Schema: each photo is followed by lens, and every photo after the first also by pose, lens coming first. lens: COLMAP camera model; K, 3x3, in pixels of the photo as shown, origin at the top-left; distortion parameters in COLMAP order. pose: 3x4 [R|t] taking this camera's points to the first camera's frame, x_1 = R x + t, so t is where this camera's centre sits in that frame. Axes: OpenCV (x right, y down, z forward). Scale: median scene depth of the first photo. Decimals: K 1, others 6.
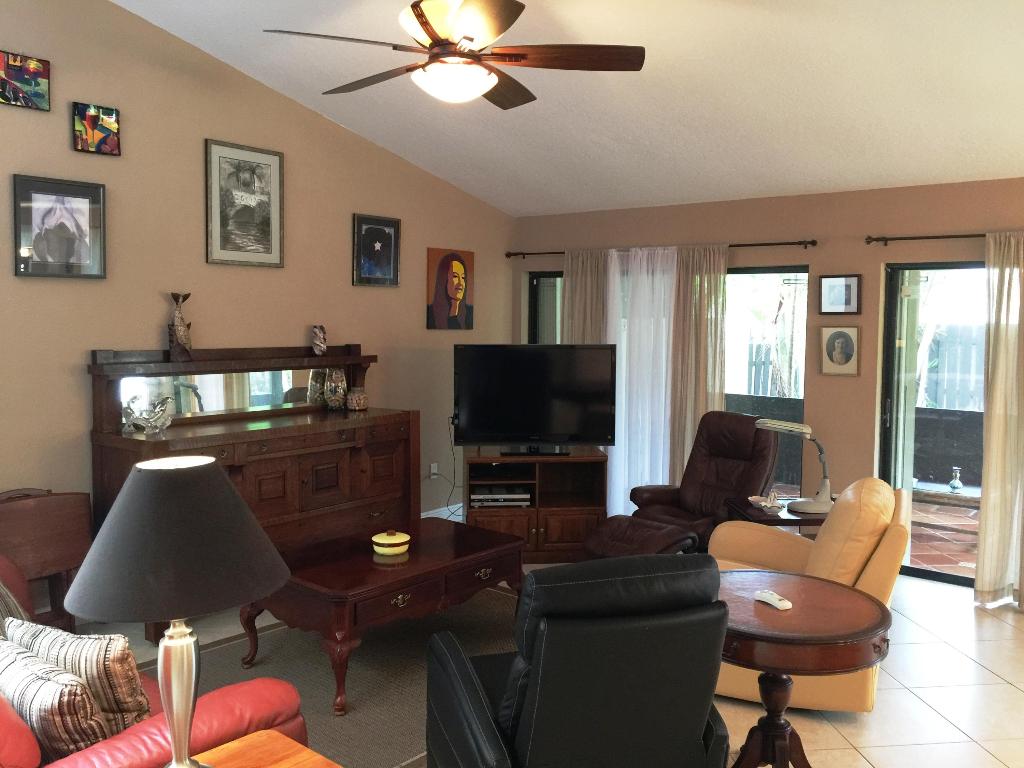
lens RADIAL K [[881.0, 0, 513.1], [0, 881.0, 374.3], [0, 0, 1]] dist [0.083895, -0.125083]
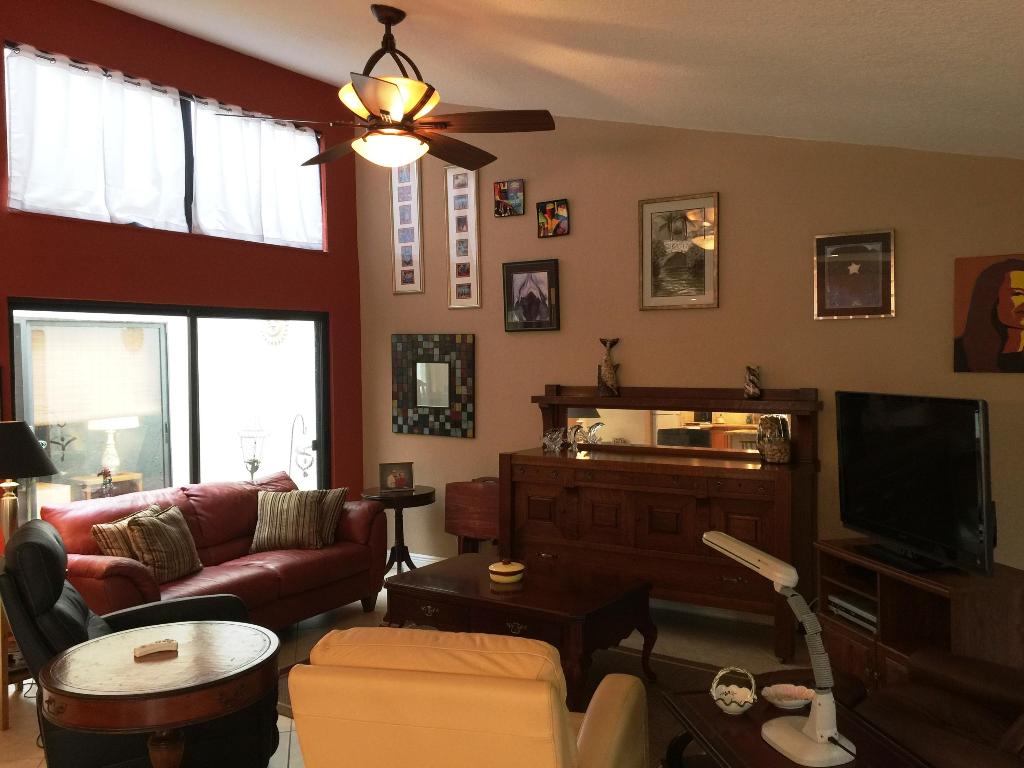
lens RADIAL K [[881.0, 0, 513.1], [0, 881.0, 374.3], [0, 0, 1]] dist [0.083895, -0.125083]
pose [[0.114235, 0.010162, -0.993402, 0.723117], [-0.058164, 0.998301, 0.003524, -0.038363], [0.991750, 0.057378, 0.114632, 0.697888]]
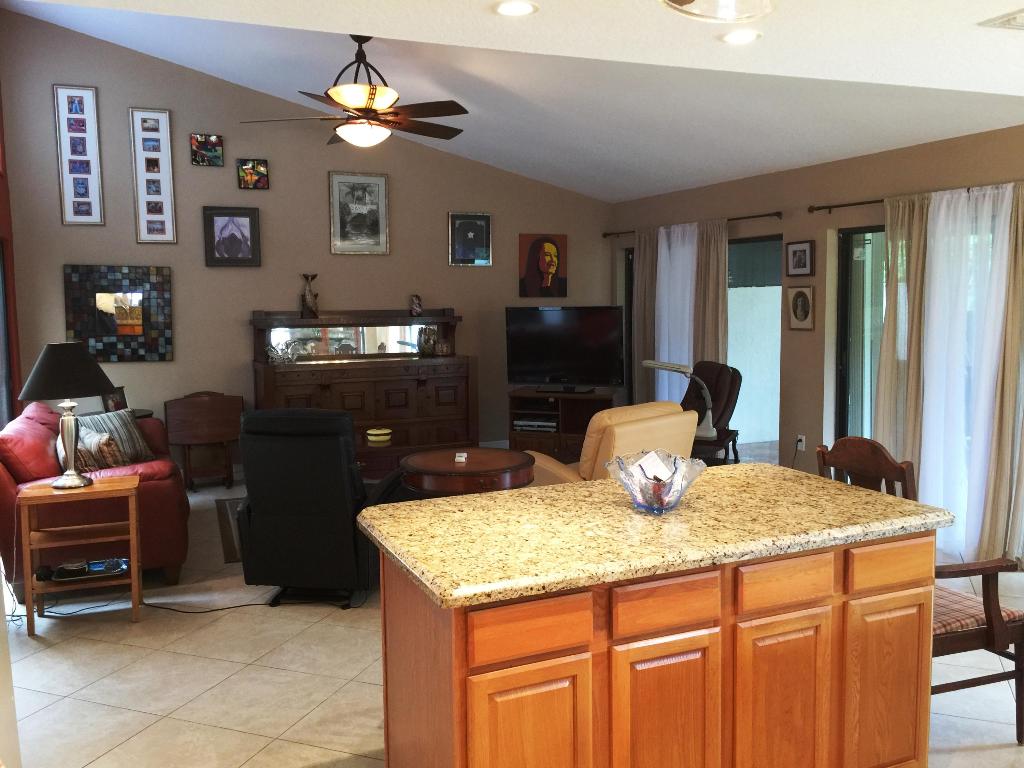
lens RADIAL K [[860.7, 0, 507.5], [0, 860.7, 380.2], [0, 0, 1]] dist [0.046080, -0.008653]
pose [[0.885859, 0.027851, -0.463118, 0.591579], [-0.013448, 0.999319, 0.034374, 0.034451], [0.463759, -0.024223, 0.885630, -0.163157]]
